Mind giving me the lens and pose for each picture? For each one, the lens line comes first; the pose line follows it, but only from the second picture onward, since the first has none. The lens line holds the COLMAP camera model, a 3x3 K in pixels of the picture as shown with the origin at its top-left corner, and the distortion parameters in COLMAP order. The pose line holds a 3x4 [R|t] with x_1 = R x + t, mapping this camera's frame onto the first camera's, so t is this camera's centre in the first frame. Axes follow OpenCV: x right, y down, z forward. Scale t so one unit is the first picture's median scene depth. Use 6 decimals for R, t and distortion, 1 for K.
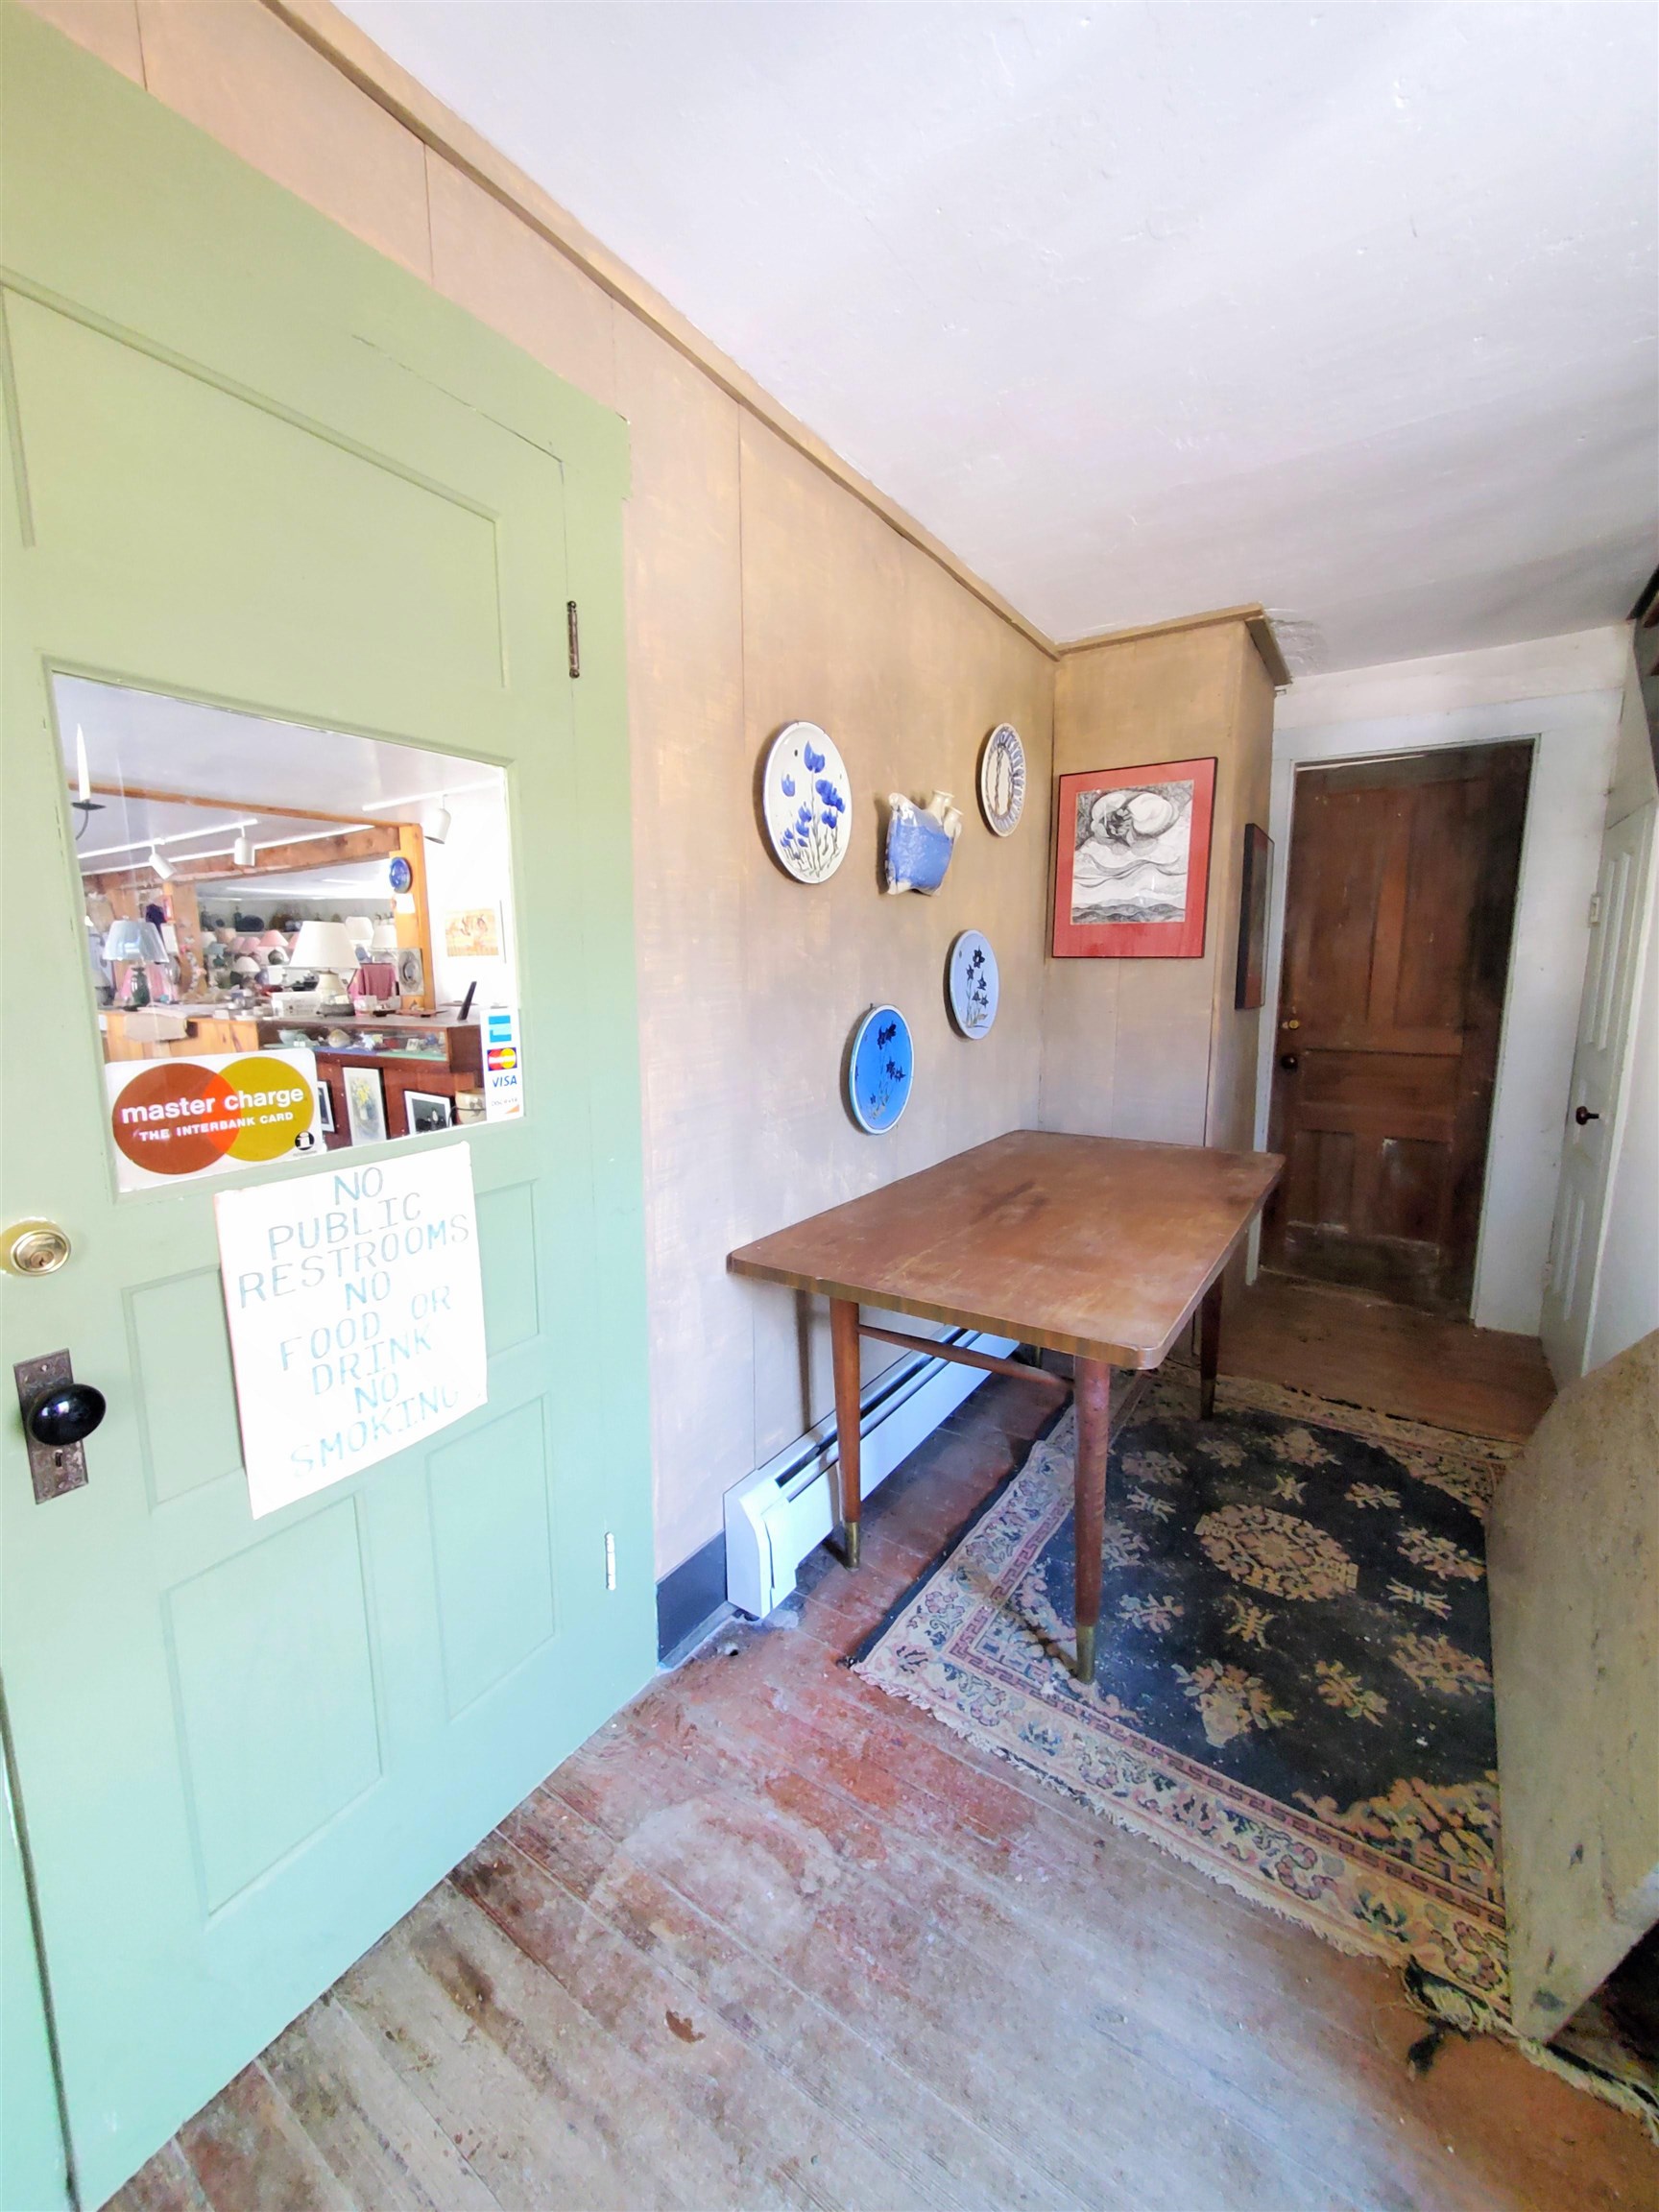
lens RADIAL K [[881.2, 0, 823.6], [0, 881.2, 1093.5], [0, 0, 1]] dist [0.005475, -0.004145]
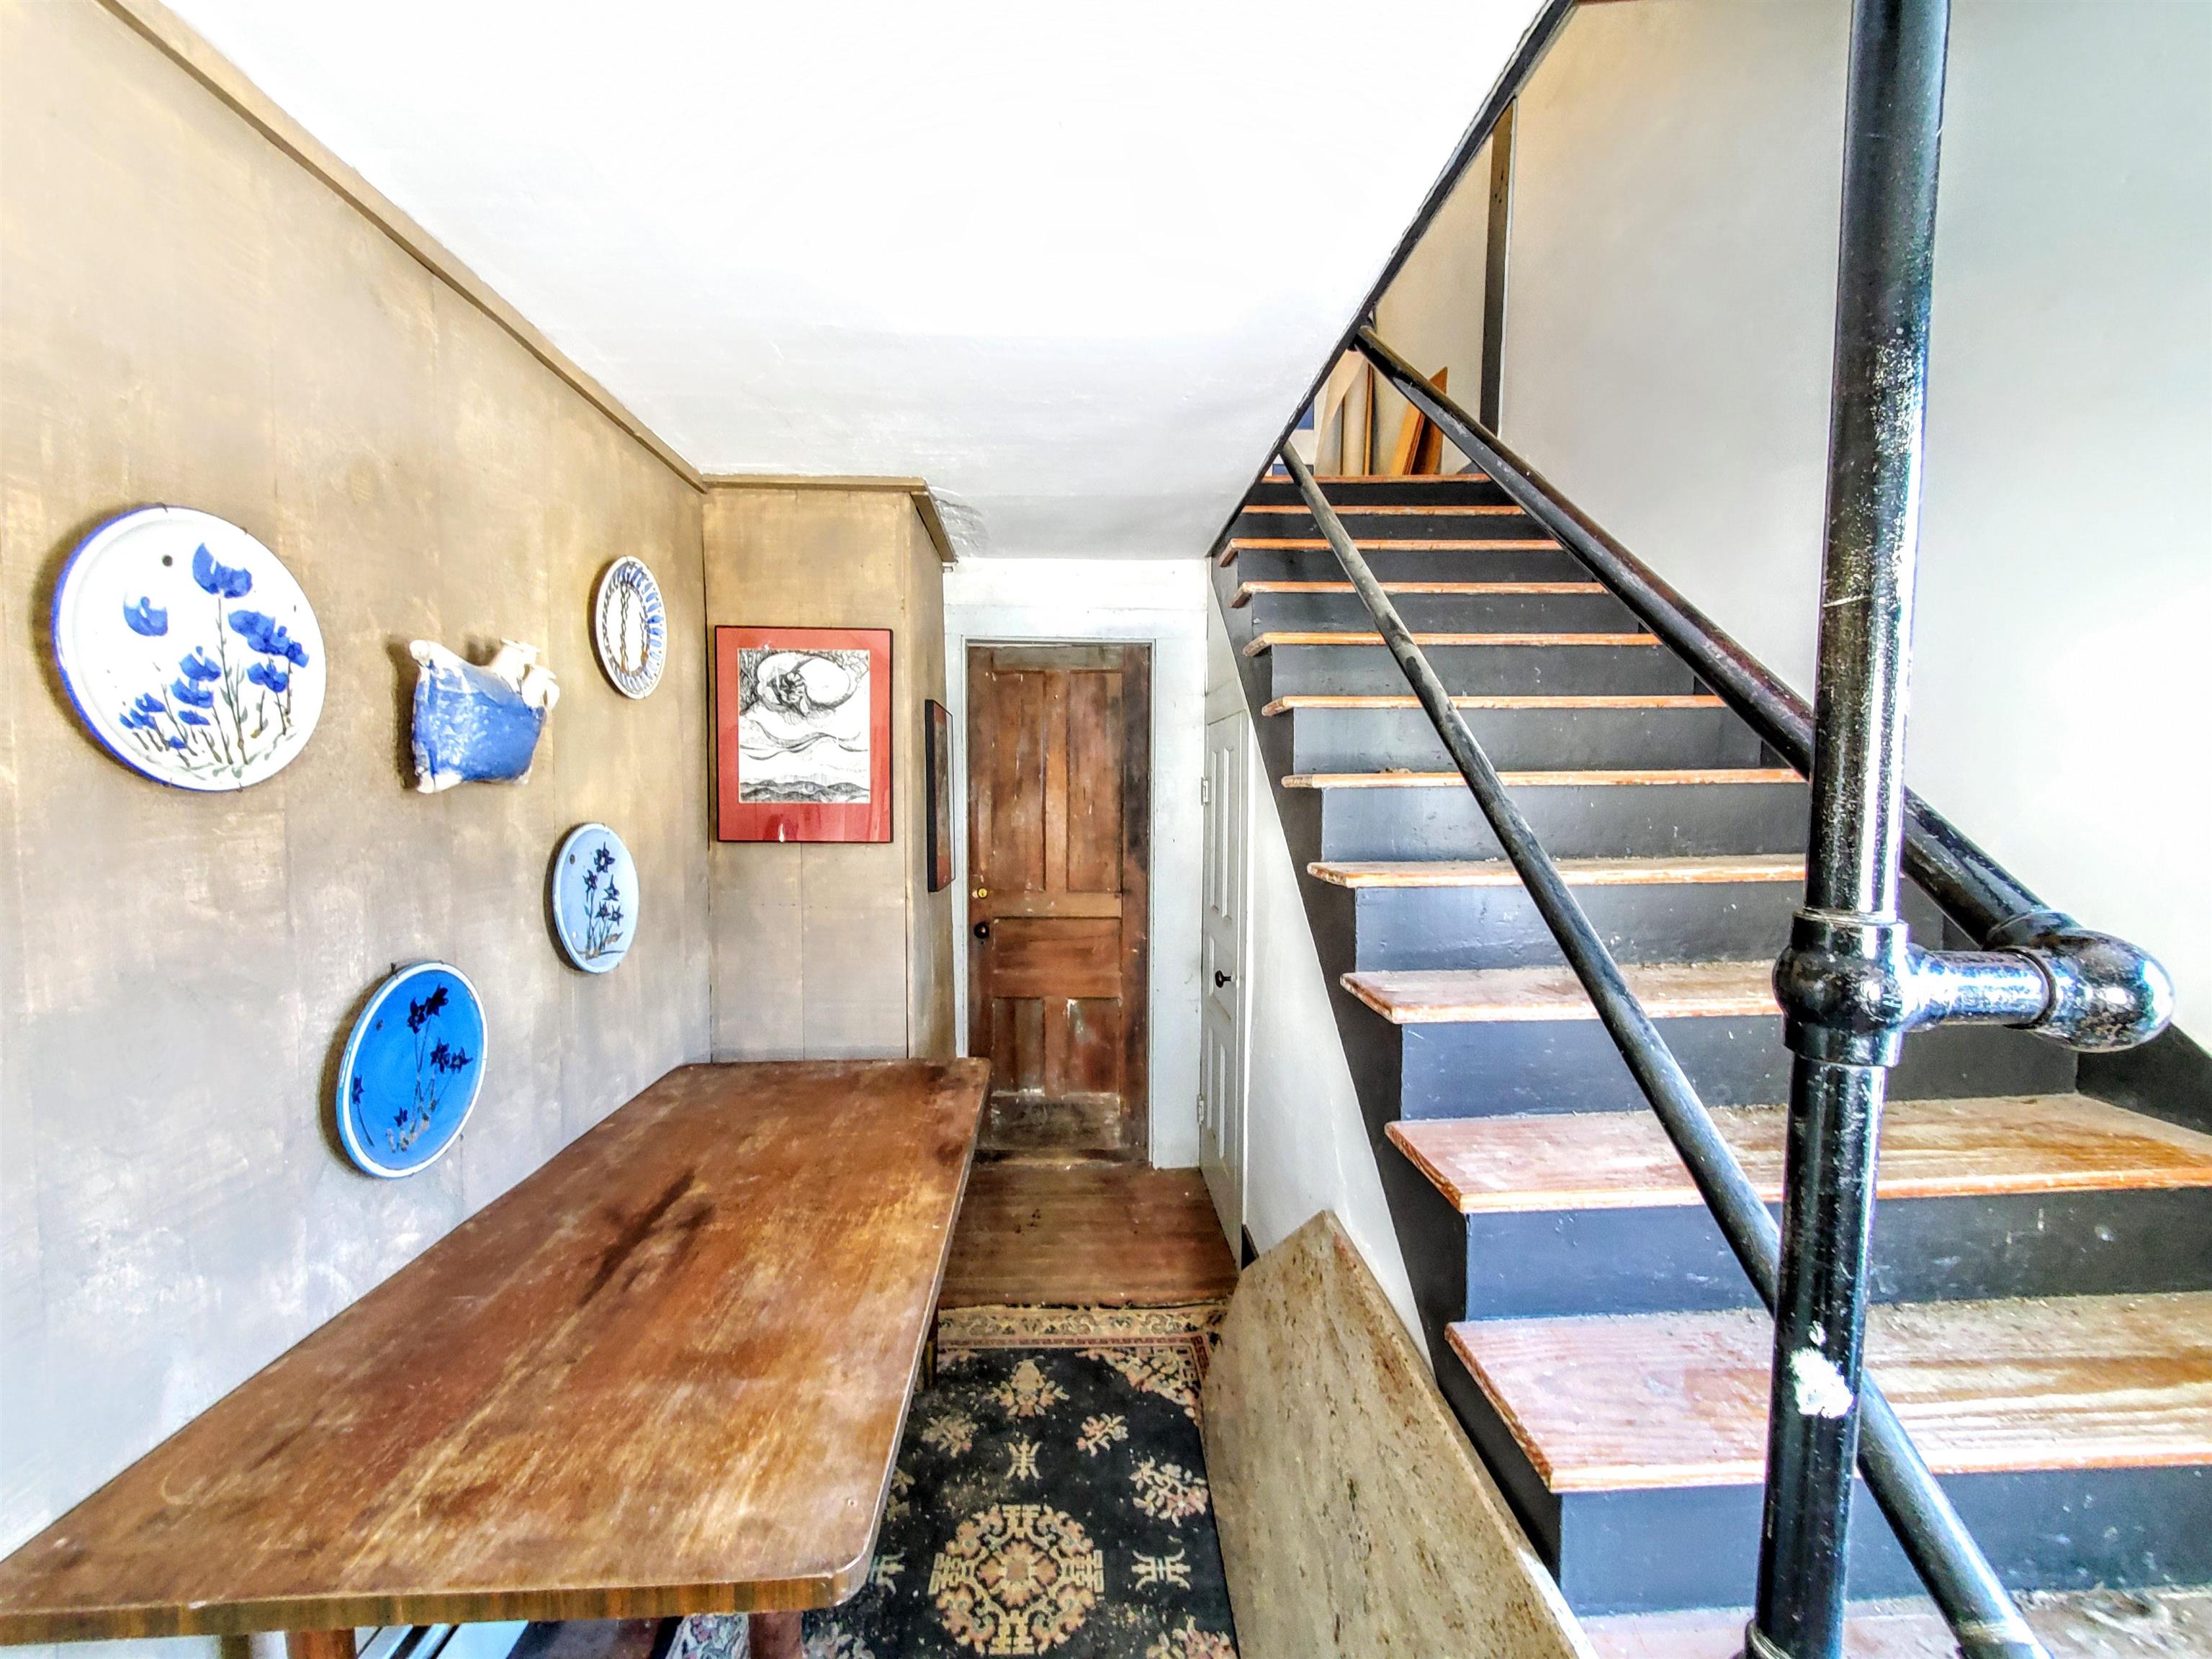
lens RADIAL K [[881.2, 0, 1106.0], [0, 881.2, 829.5], [0, 0, 1]] dist [0.005475, -0.004145]
pose [[0.802506, -0.021708, 0.596249, 0.081805], [0.083169, 0.993651, -0.075764, -0.098404], [-0.590818, 0.110390, 0.799217, 0.177882]]
